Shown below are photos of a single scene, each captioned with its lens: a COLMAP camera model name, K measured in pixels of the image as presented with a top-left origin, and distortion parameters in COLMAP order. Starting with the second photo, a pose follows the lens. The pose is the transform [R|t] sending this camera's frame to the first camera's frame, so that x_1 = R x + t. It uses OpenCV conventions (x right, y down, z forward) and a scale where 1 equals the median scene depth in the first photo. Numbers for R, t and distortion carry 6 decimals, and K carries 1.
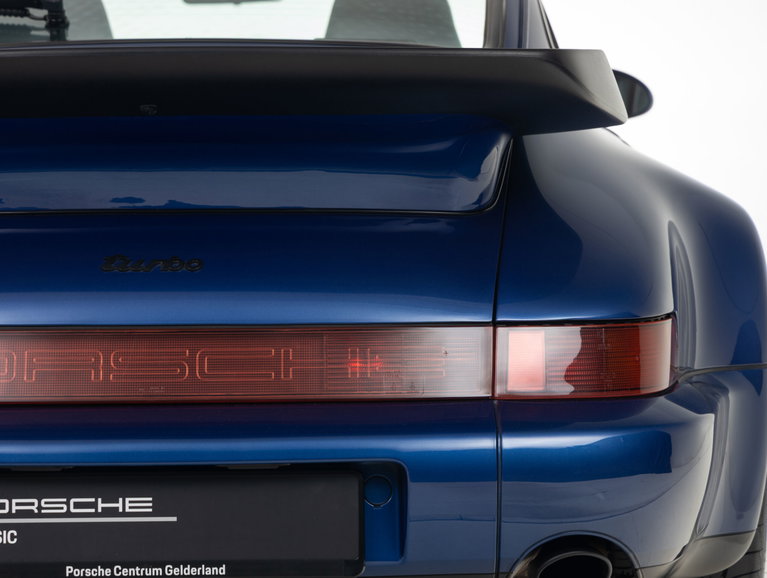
lens RADIAL K [[2658.5, 0, 385.3], [0, 2658.5, 290.0], [0, 0, 1]] dist [0.033303, 0.000000]
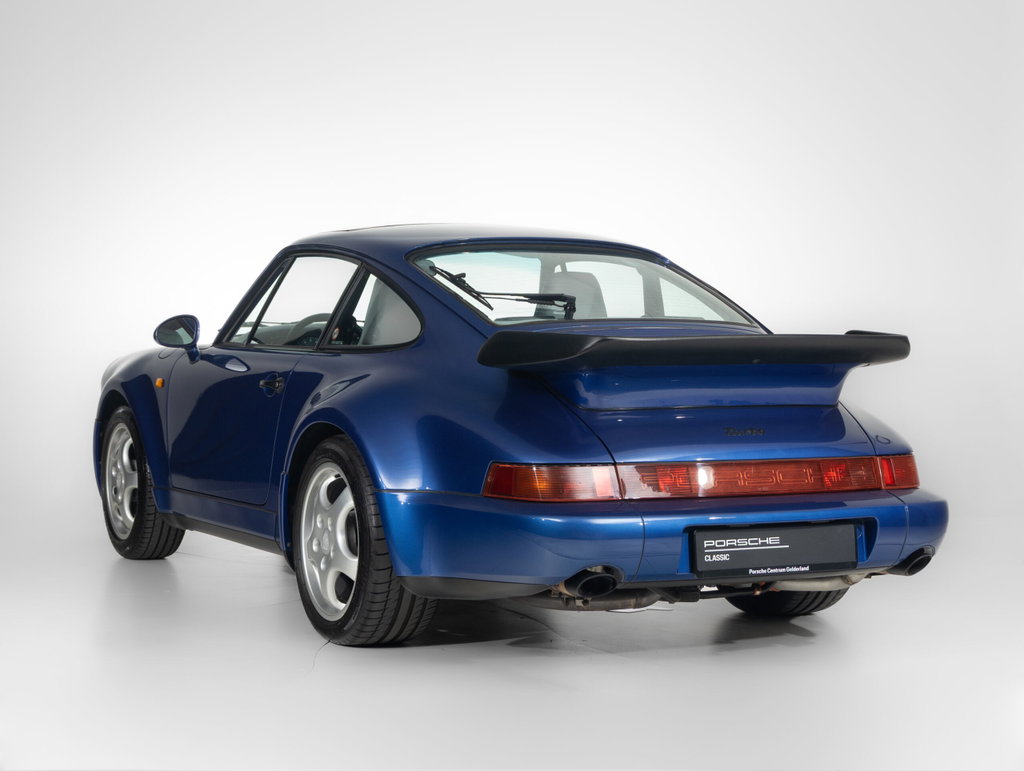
lens RADIAL K [[2264.1, 0, 507.0], [0, 2264.1, 380.7], [0, 0, 1]] dist [0.100884, 0.000000]
pose [[0.882790, -0.004192, 0.469749, -1.147170], [0.015709, 0.999664, -0.020601, -0.016102], [-0.469504, 0.025566, 0.882560, -0.548945]]
